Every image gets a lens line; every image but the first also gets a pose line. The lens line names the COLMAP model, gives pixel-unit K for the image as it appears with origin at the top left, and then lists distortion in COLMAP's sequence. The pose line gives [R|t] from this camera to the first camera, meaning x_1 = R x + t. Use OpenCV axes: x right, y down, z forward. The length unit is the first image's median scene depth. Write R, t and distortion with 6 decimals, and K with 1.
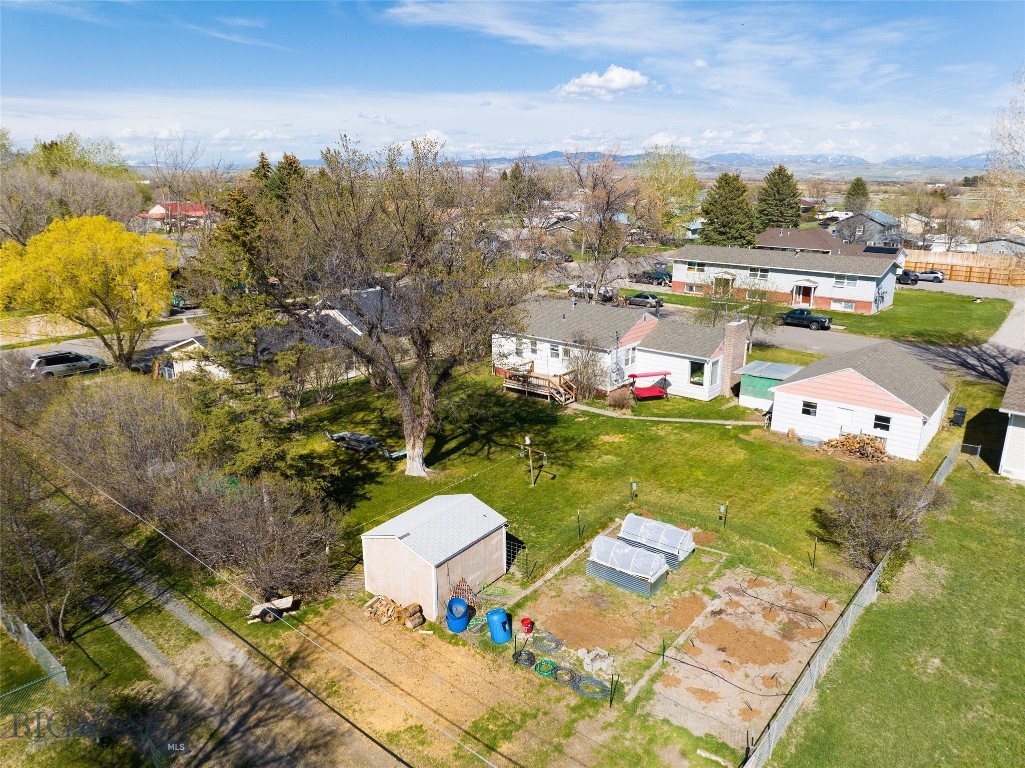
lens RADIAL K [[723.4, 0, 512.5], [0, 723.4, 384.0], [0, 0, 1]] dist [-0.057506, 0.034317]
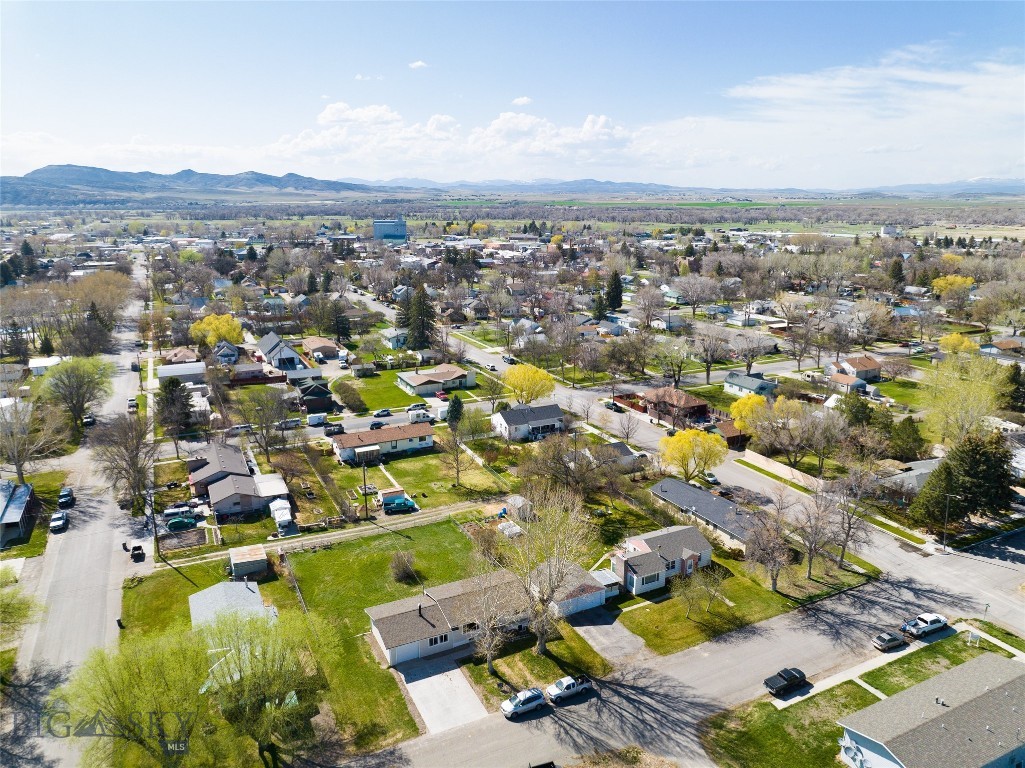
lens RADIAL K [[722.0, 0, 512.5], [0, 722.0, 384.0], [0, 0, 1]] dist [-0.040790, 0.008667]
pose [[-0.405156, 0.225846, -0.885913, 3.132957], [-0.252252, 0.903779, 0.345763, -1.705433], [0.878759, 0.363561, -0.309201, 1.633778]]
